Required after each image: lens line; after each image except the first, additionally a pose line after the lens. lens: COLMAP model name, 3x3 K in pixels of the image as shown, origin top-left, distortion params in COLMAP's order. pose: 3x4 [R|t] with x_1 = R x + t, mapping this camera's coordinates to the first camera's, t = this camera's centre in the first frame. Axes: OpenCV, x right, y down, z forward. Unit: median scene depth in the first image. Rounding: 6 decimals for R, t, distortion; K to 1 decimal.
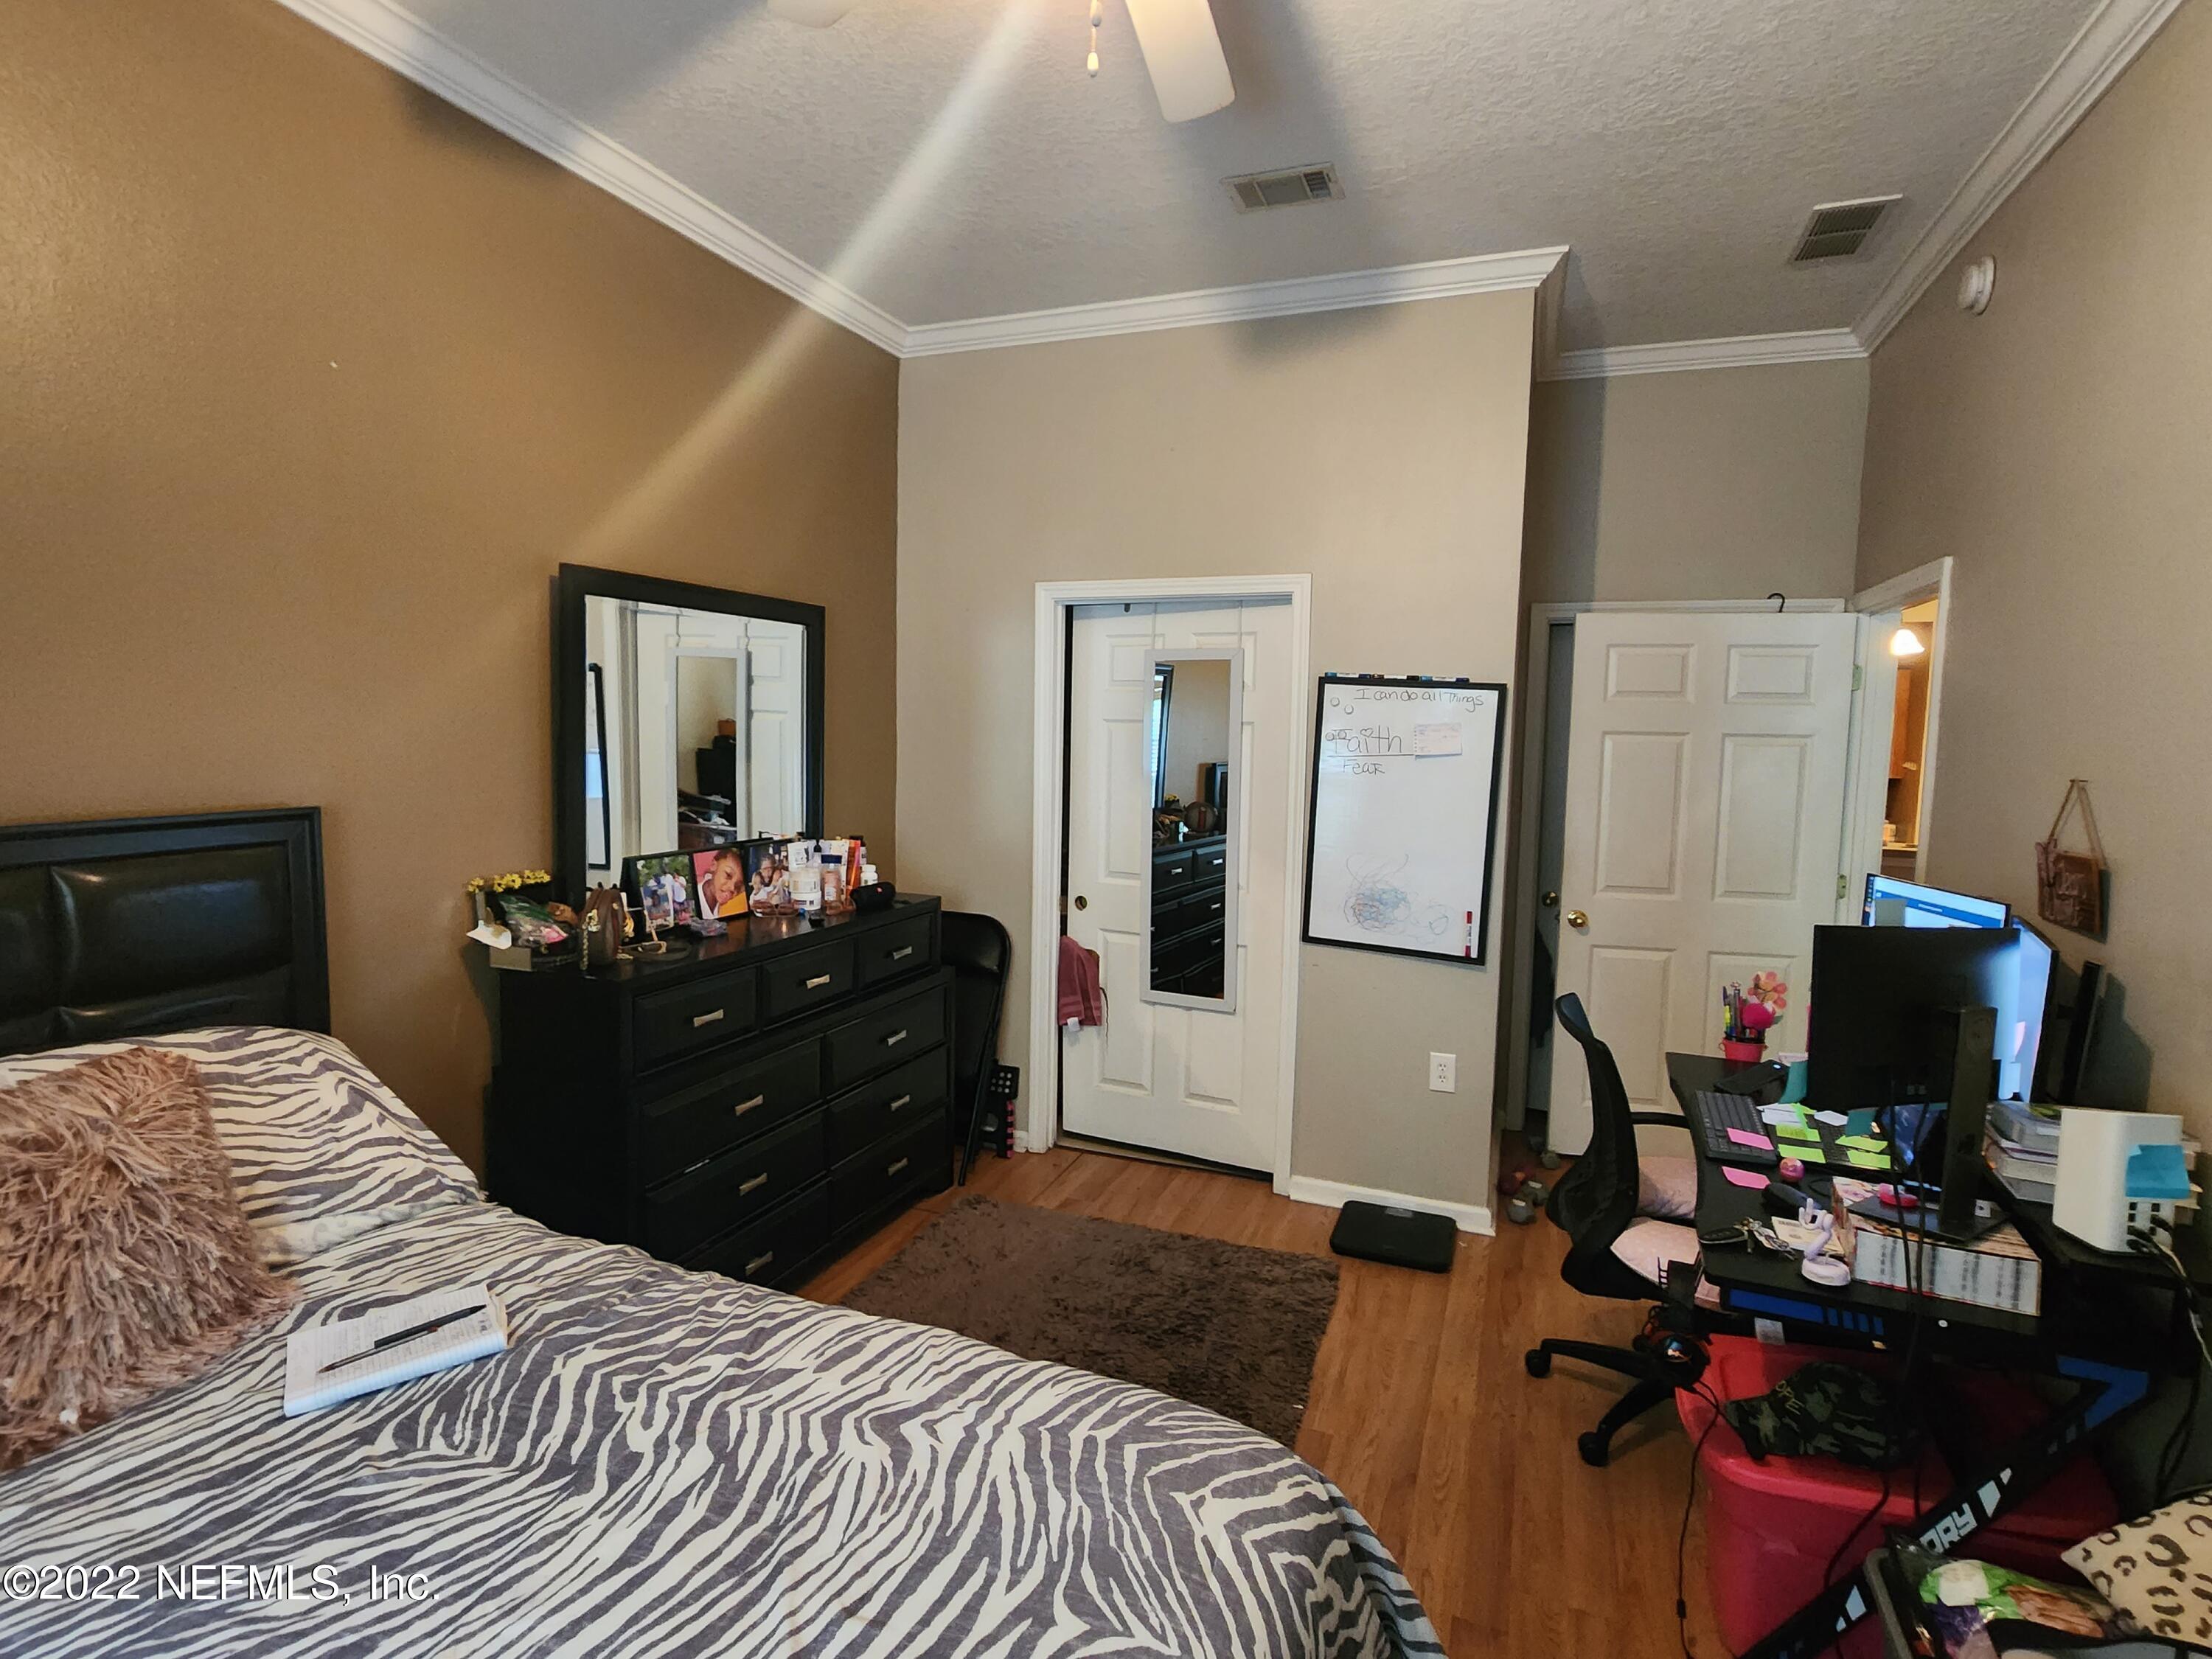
lens RADIAL K [[1213.3, 0, 1050.5], [0, 1213.3, 822.8], [0, 0, 1]] dist [0.001830, 0.000269]
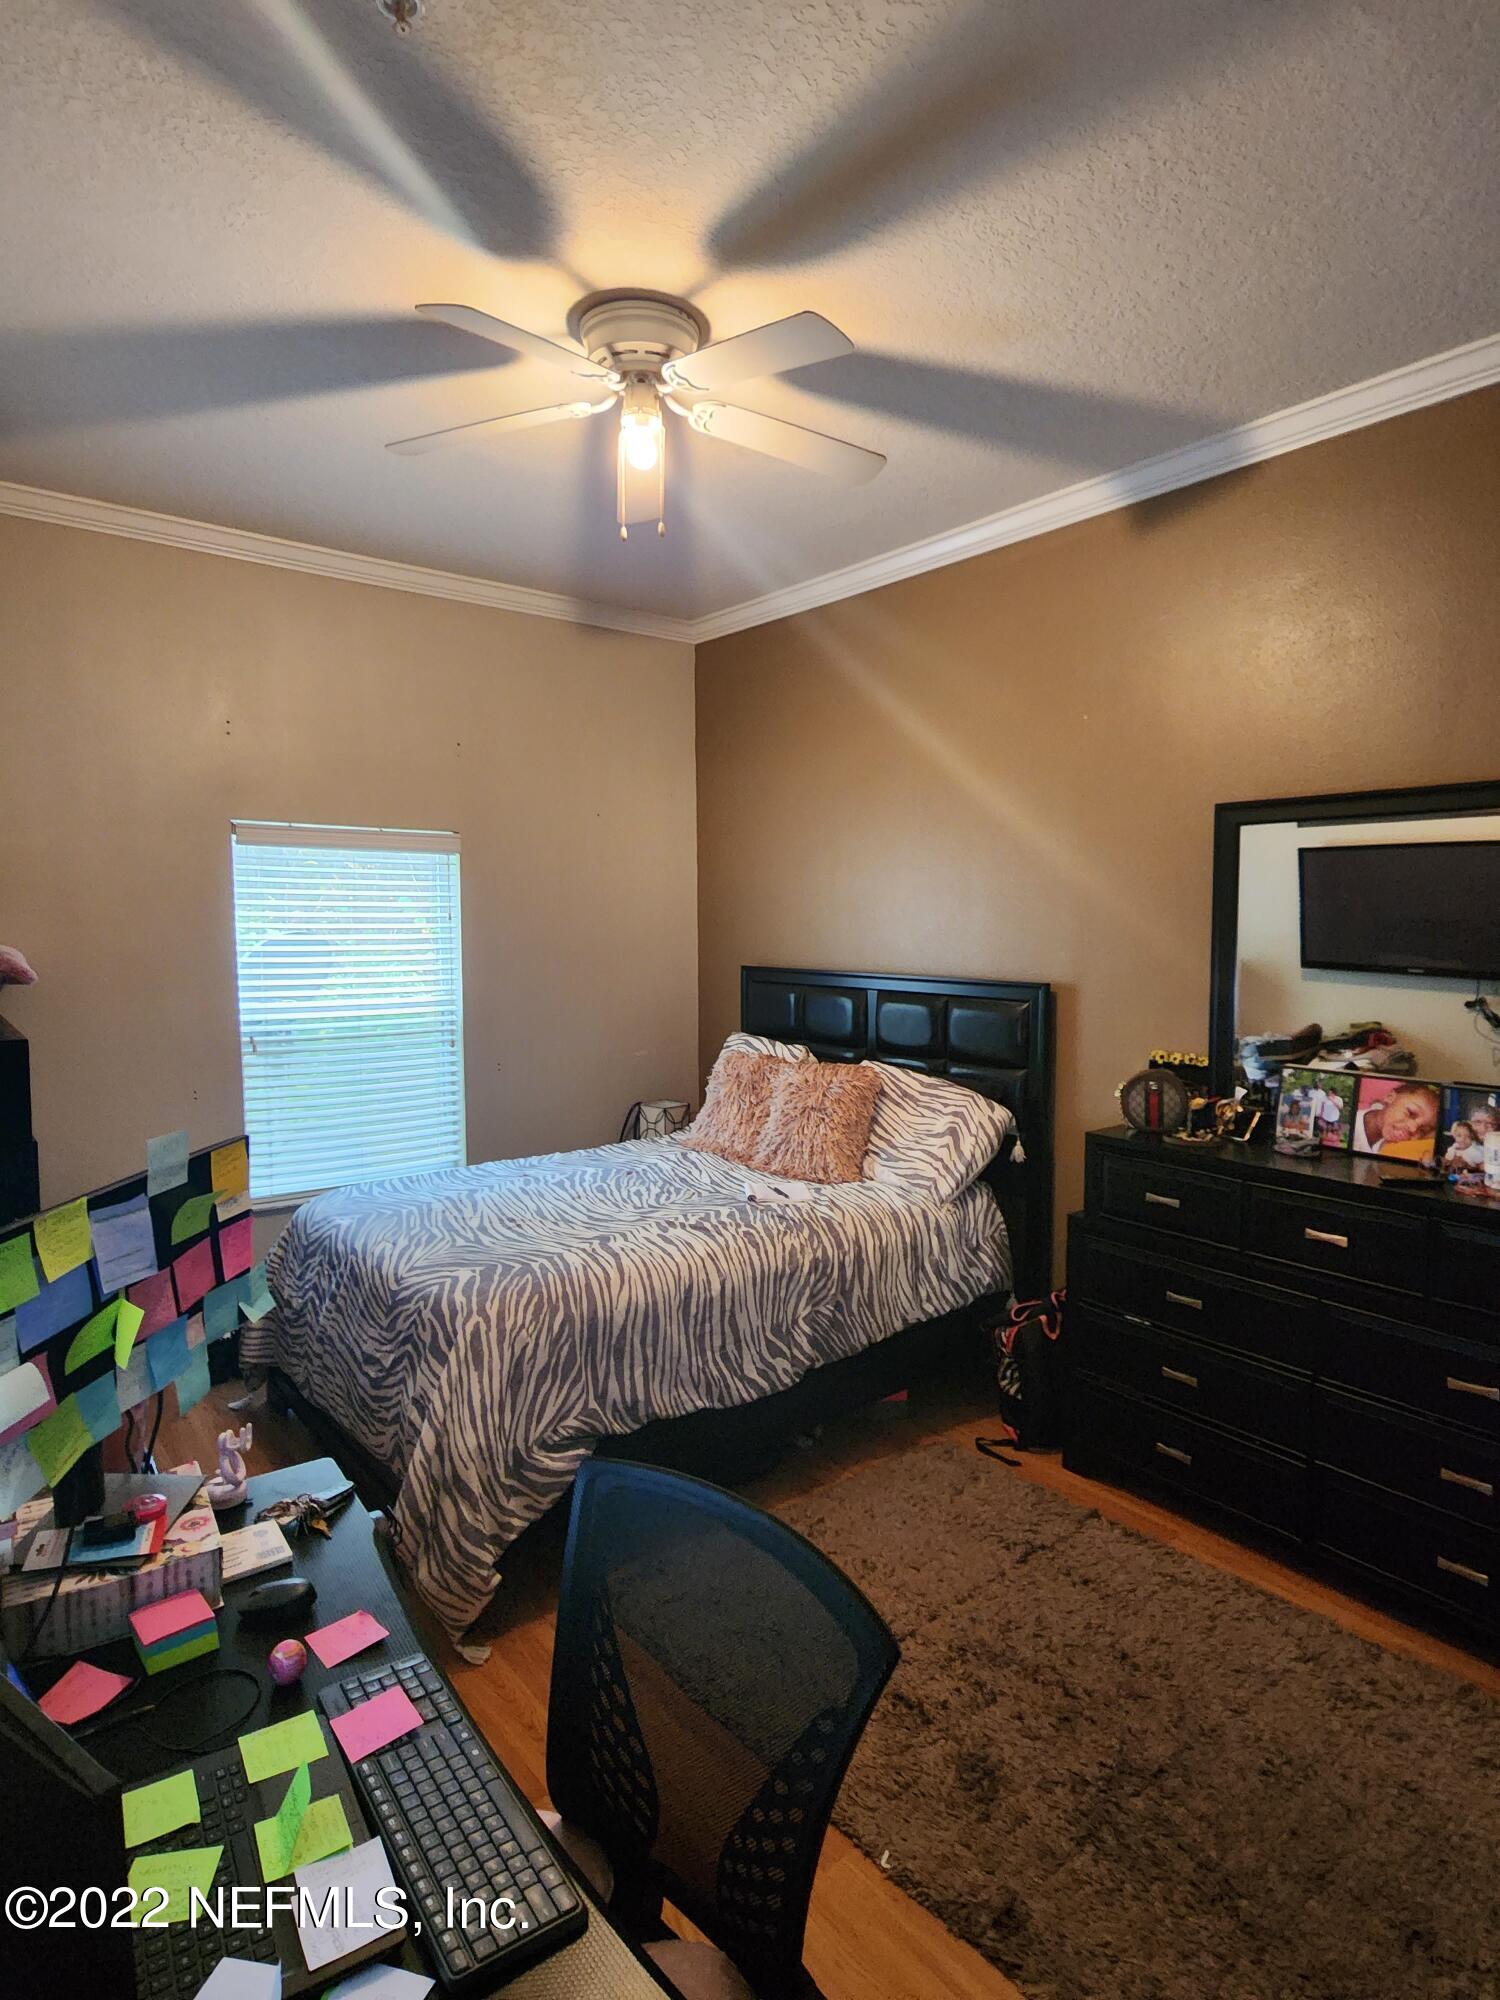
lens RADIAL K [[1097.1, 0, 750.0], [0, 1097.1, 1000.0], [0, 0, 1]] dist [0.001830, 0.000269]
pose [[-0.503339, 0.044147, -0.862960, 0.765012], [-0.085947, 0.991184, 0.100837, -0.089511], [0.859804, 0.124924, -0.495107, 1.142934]]
